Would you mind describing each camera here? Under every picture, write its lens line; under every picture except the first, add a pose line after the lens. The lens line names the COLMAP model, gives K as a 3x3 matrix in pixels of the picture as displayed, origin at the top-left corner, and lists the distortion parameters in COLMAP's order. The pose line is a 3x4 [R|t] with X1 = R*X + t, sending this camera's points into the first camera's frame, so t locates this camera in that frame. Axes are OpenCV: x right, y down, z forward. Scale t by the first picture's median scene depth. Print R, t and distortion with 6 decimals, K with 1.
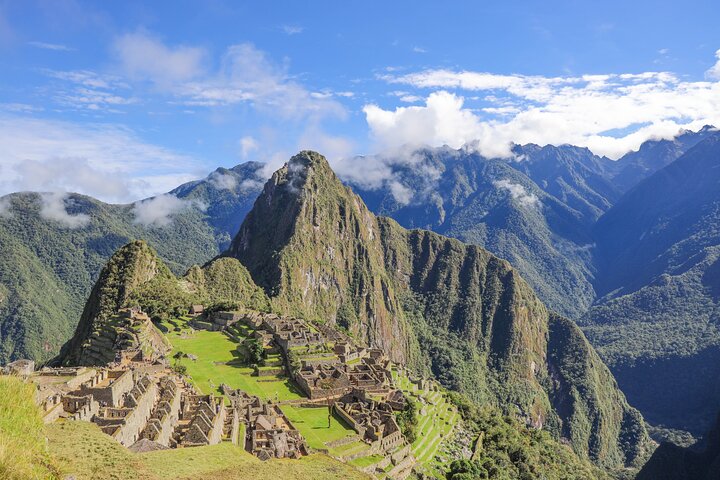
lens RADIAL K [[509.8, 0, 358.9], [0, 509.8, 236.2], [0, 0, 1]] dist [-0.087498, 0.065830]
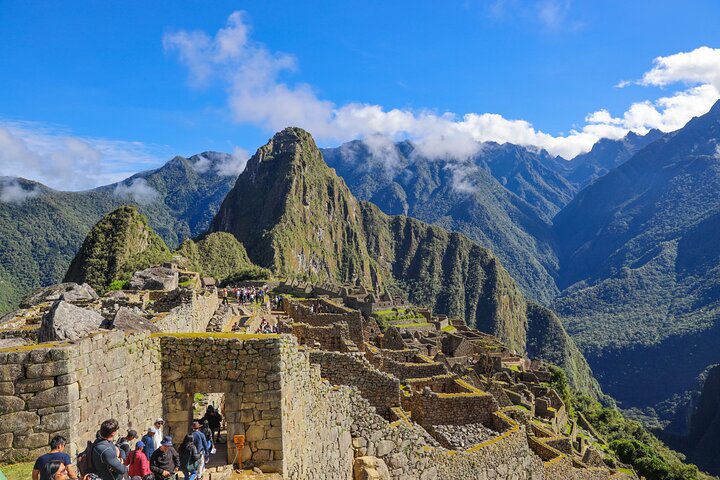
lens RADIAL K [[509.8, 0, 362.7], [0, 509.8, 244.4], [0, 0, 1]] dist [-0.087498, 0.065830]
pose [[0.995578, 0.009545, 0.093448, -0.058990], [-0.011894, 0.999626, 0.024614, 0.024020], [-0.093178, -0.025617, 0.995320, 0.052567]]
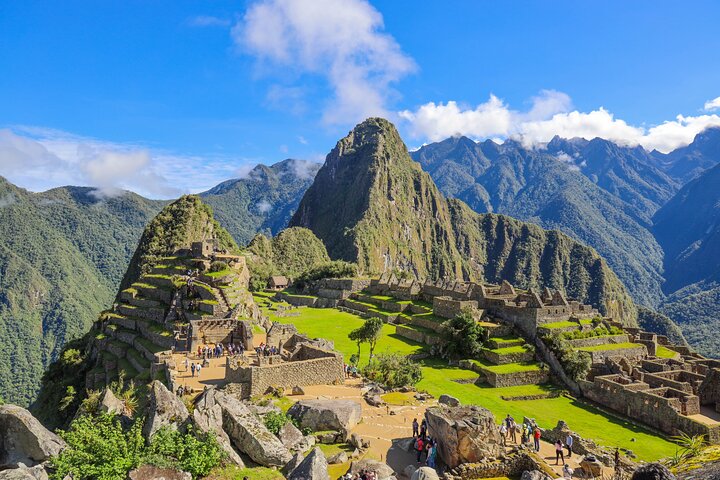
lens RADIAL K [[509.8, 0, 360.4], [0, 509.8, 233.4], [0, 0, 1]] dist [-0.087498, 0.065830]
pose [[0.997725, -0.004730, -0.067254, -0.069054], [0.004303, 0.999970, -0.006493, 0.035538], [0.067283, 0.006189, 0.997715, 0.135334]]
